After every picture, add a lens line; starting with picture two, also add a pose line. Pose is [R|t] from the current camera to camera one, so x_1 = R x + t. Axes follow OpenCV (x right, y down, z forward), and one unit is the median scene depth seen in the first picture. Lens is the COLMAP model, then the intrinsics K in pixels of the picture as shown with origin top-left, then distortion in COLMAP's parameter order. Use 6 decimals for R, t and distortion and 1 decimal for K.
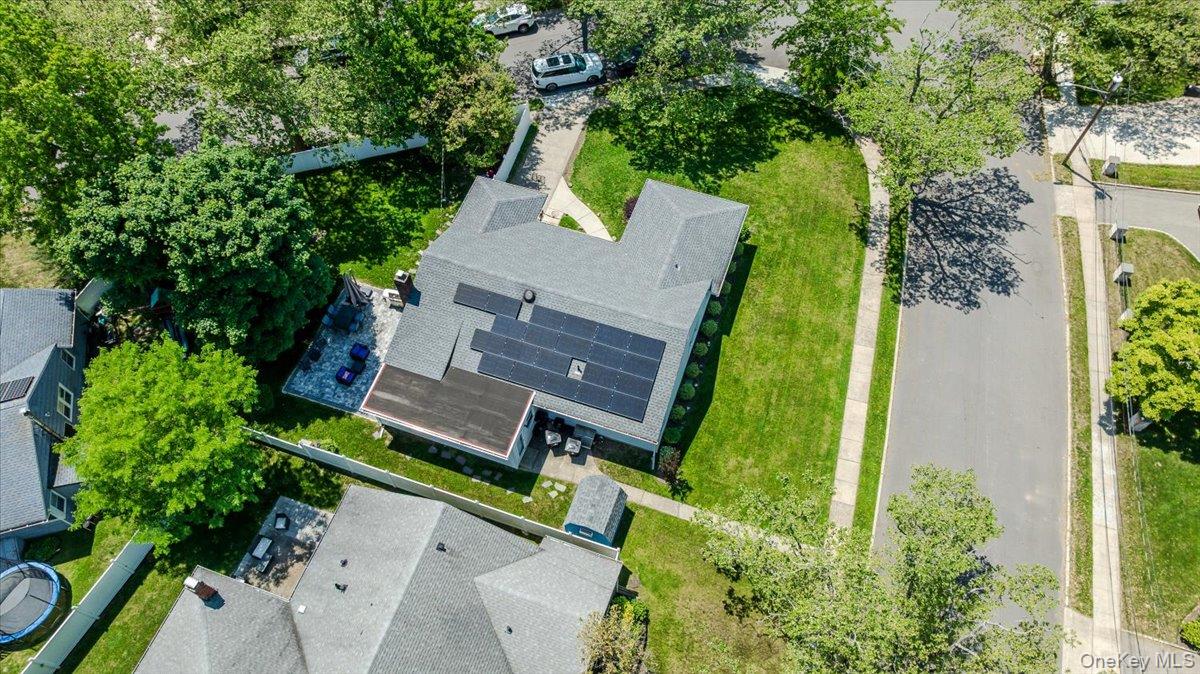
lens RADIAL K [[830.5, 0, 587.3], [0, 830.5, 338.3], [0, 0, 1]] dist [-0.017266, -0.007051]
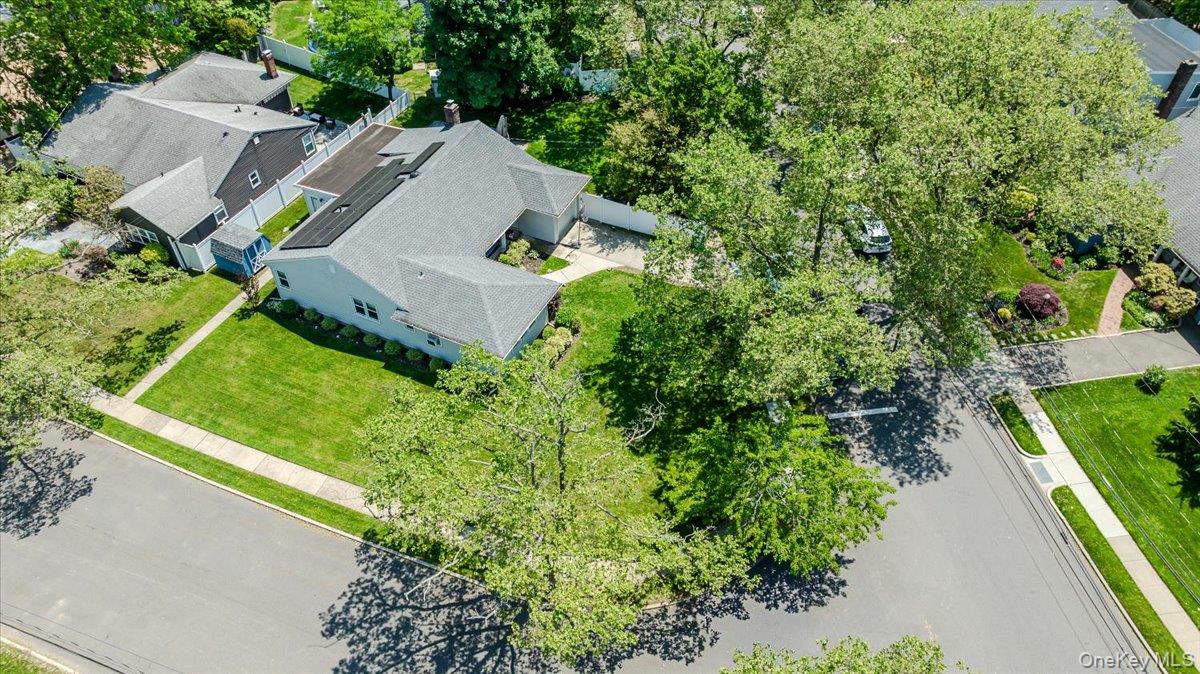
lens RADIAL K [[830.5, 0, 594.6], [0, 830.5, 338.0], [0, 0, 1]] dist [-0.017266, -0.007051]
pose [[-0.109210, 0.716463, -0.689024, 0.726699], [-0.847959, 0.294554, 0.440685, -0.596769], [0.518689, 0.632391, 0.575363, 0.536068]]
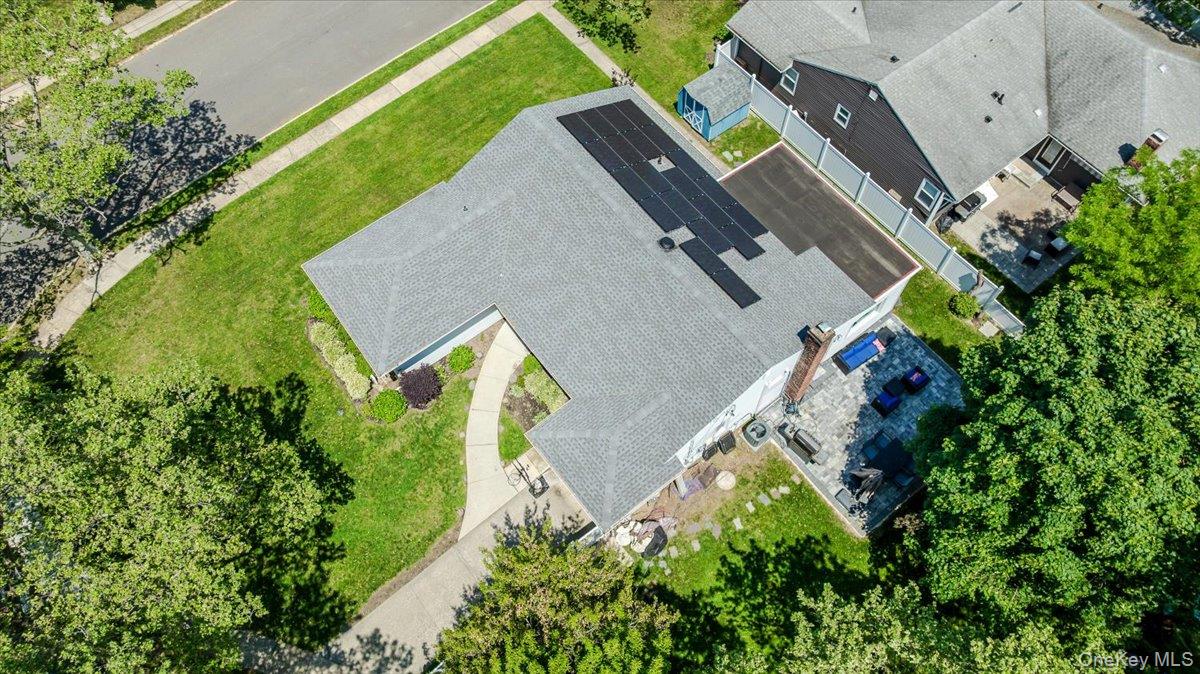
lens RADIAL K [[830.5, 0, 609.5], [0, 830.5, 329.4], [0, 0, 1]] dist [-0.017266, -0.007051]
pose [[-0.843317, -0.462648, 0.273449, -0.224153], [0.475245, -0.404436, 0.781392, -0.577889], [-0.250917, 0.788916, 0.560939, 0.577897]]
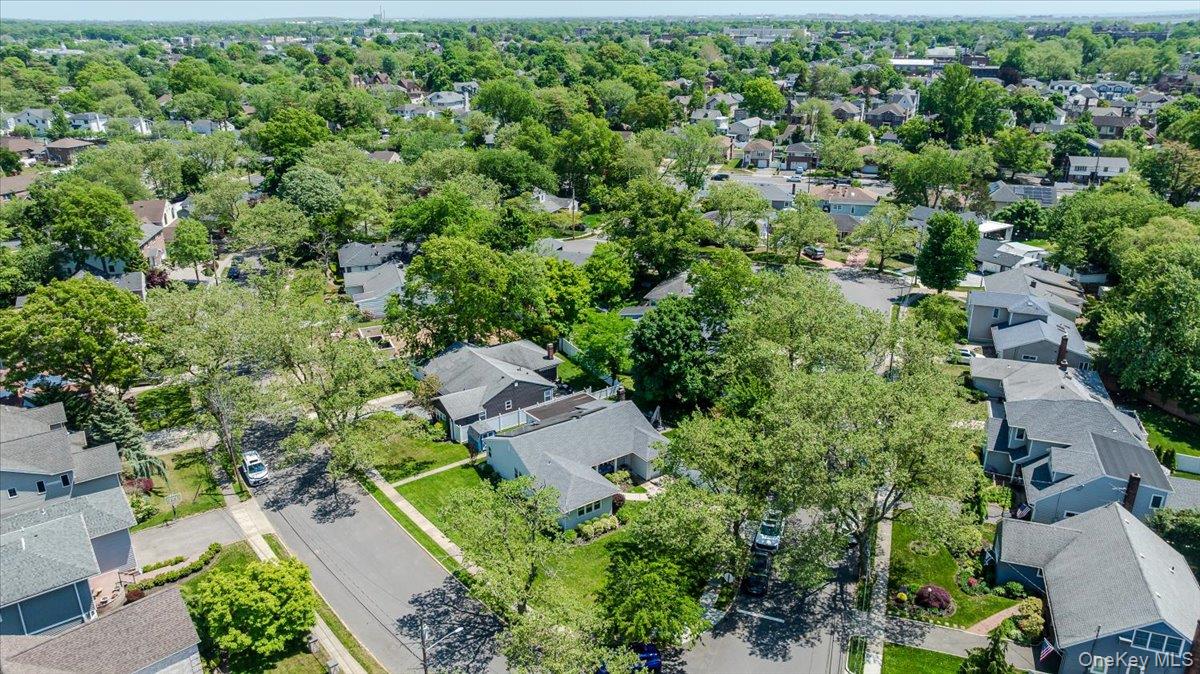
lens RADIAL K [[830.5, 0, 601.0], [0, 830.5, 340.6], [0, 0, 1]] dist [-0.017266, -0.007051]
pose [[-0.571357, 0.314584, -0.758016, 1.144098], [-0.698002, 0.299545, 0.650436, -1.219219], [0.431676, 0.900727, 0.048433, 0.661813]]
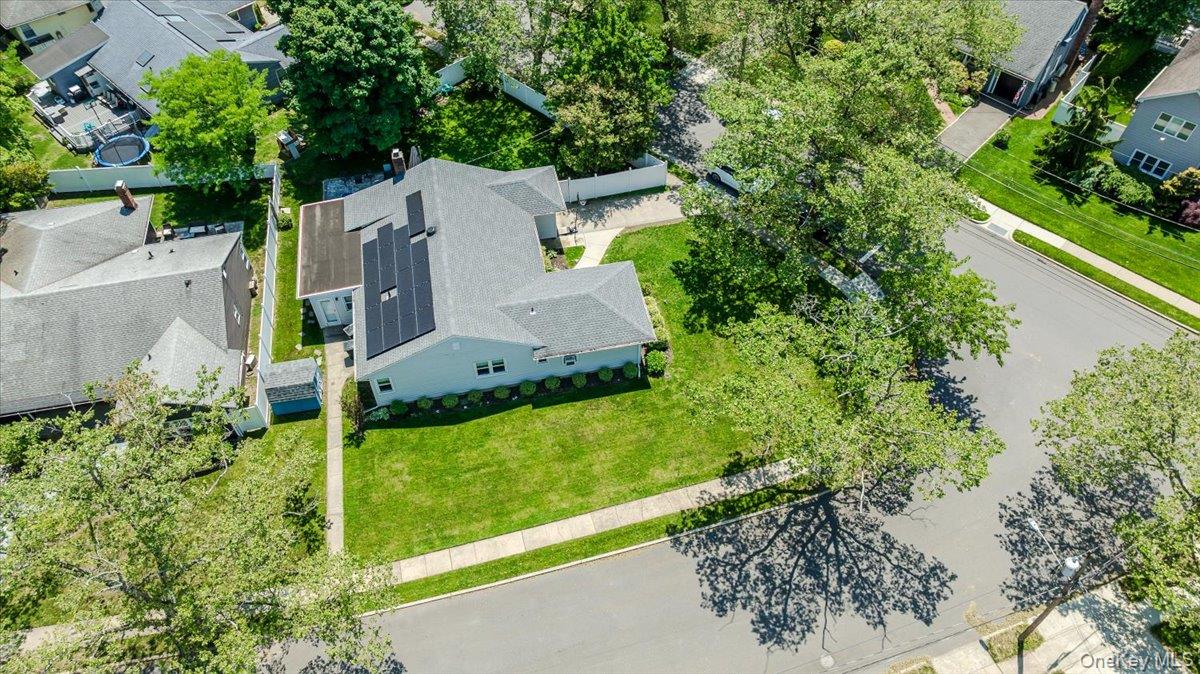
lens RADIAL K [[830.5, 0, 595.4], [0, 830.5, 338.1], [0, 0, 1]] dist [-0.017266, -0.007051]
pose [[0.517663, 0.664919, -0.538431, 0.640183], [-0.733543, 0.668837, 0.120712, -0.216873], [0.440386, 0.332474, 0.833979, 0.188204]]
